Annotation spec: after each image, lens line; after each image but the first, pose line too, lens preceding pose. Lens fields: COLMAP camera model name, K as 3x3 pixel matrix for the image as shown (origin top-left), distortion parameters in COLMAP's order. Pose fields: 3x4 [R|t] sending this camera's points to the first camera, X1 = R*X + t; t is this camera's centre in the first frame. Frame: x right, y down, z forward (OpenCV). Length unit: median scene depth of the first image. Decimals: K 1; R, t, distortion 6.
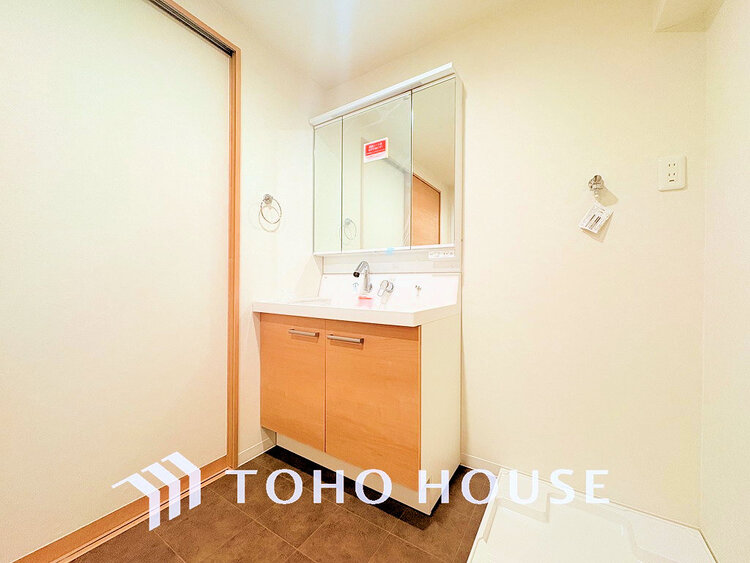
lens RADIAL K [[298.0, 0, 372.7], [0, 298.0, 281.2], [0, 0, 1]] dist [-0.002681, -0.000113]
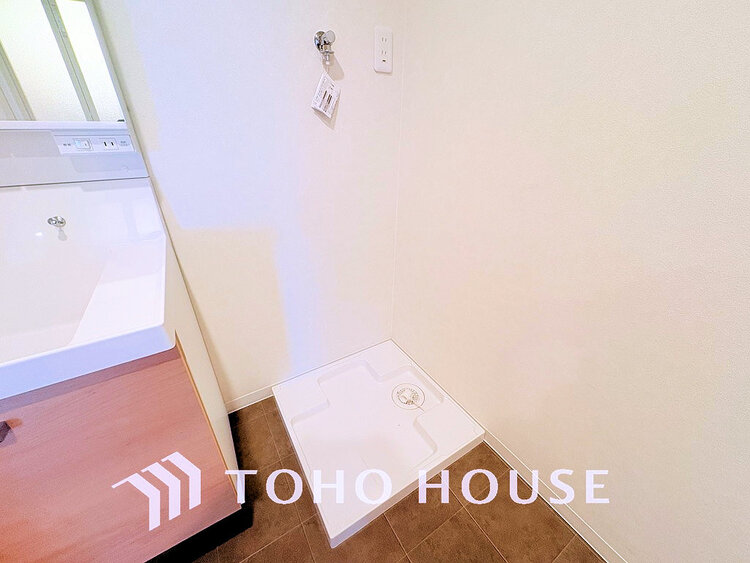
lens RADIAL K [[298.0, 0, 376.0], [0, 298.0, 281.8], [0, 0, 1]] dist [-0.002681, -0.000113]
pose [[0.425301, -0.426354, 0.798337, -0.045954], [-0.006077, 0.880724, 0.473591, -0.123055], [-0.905032, -0.206270, 0.371982, 0.384827]]
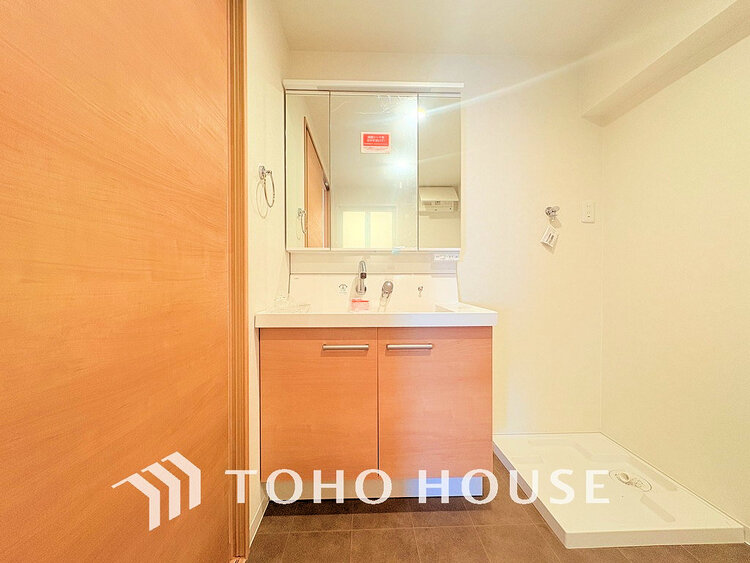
lens RADIAL K [[298.0, 0, 372.7], [0, 298.0, 282.0], [0, 0, 1]] dist [-0.002681, -0.000113]
pose [[0.822631, -0.012298, 0.568442, -0.601285], [0.005350, 0.999889, 0.013890, -0.016687], [-0.568550, -0.008385, 0.822606, 0.261808]]
